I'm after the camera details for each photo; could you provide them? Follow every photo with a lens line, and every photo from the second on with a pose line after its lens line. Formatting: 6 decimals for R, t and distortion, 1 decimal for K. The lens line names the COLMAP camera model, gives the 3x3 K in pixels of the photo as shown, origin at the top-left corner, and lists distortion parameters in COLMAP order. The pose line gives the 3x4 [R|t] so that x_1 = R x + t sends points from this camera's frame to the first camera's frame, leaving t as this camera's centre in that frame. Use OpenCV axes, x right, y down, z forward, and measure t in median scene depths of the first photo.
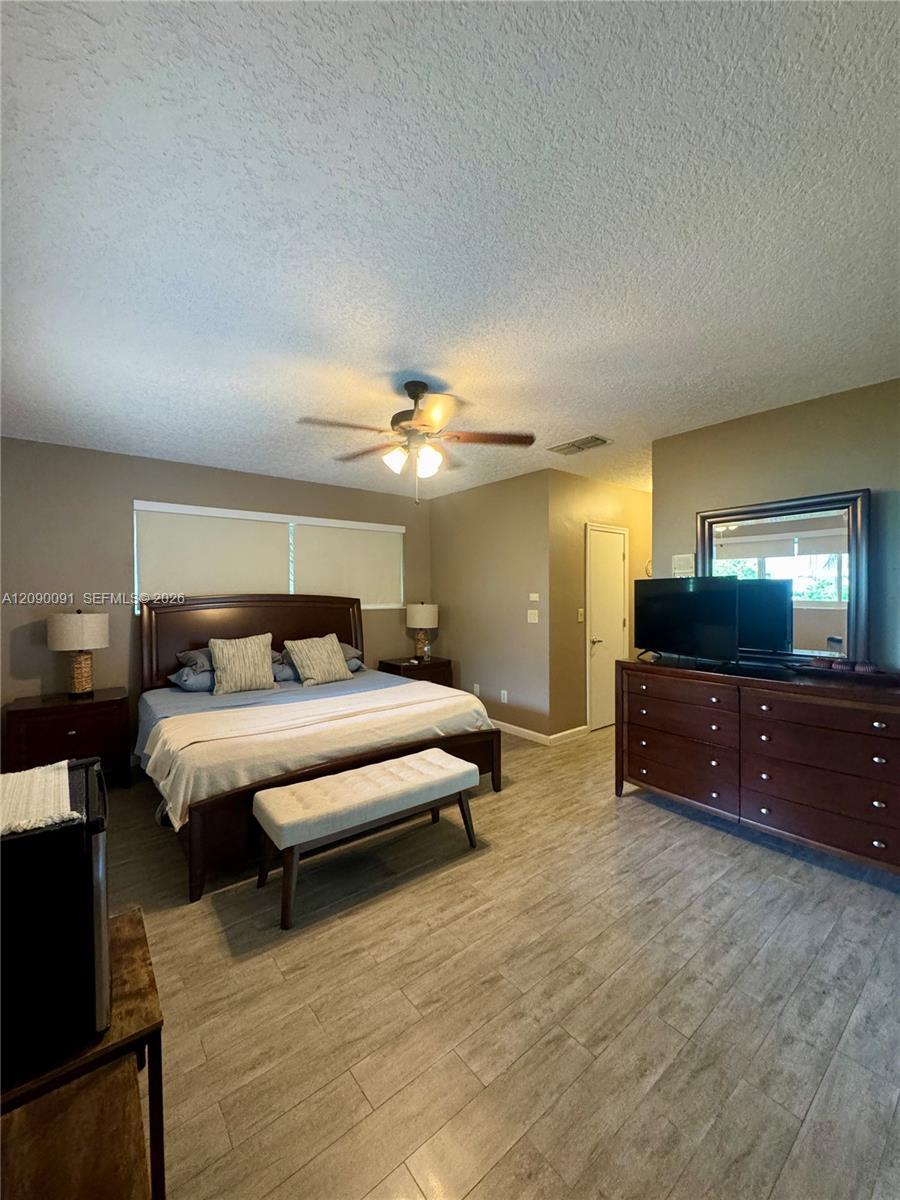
lens RADIAL K [[478.1, 0, 451.8], [0, 478.1, 600.1], [0, 0, 1]] dist [-0.005482, 0.000847]
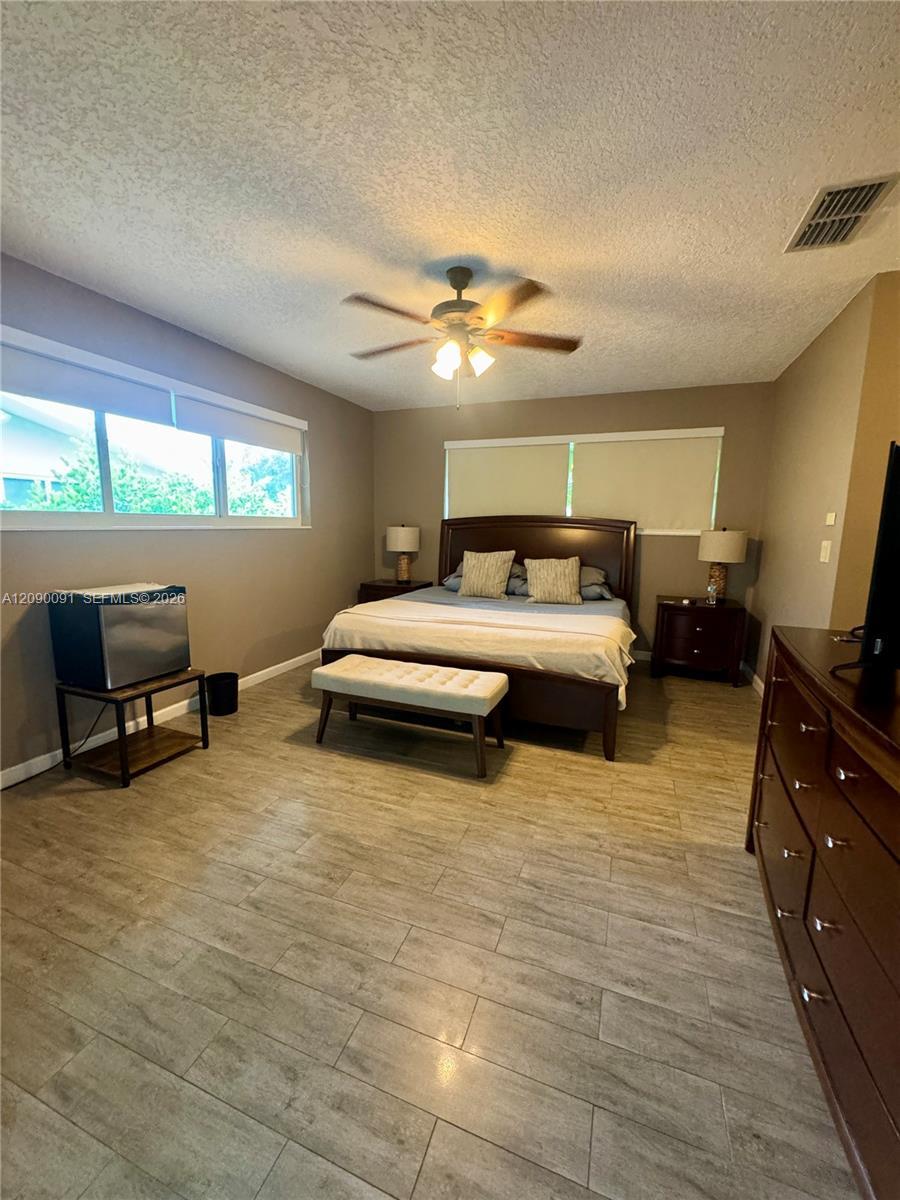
lens RADIAL K [[478.1, 0, 449.0], [0, 478.1, 599.2], [0, 0, 1]] dist [-0.005482, 0.000847]
pose [[0.504974, 0.146568, -0.850599, 0.769703], [-0.028815, 0.987790, 0.153101, 0.025889], [0.862653, -0.052802, 0.503032, 0.489206]]
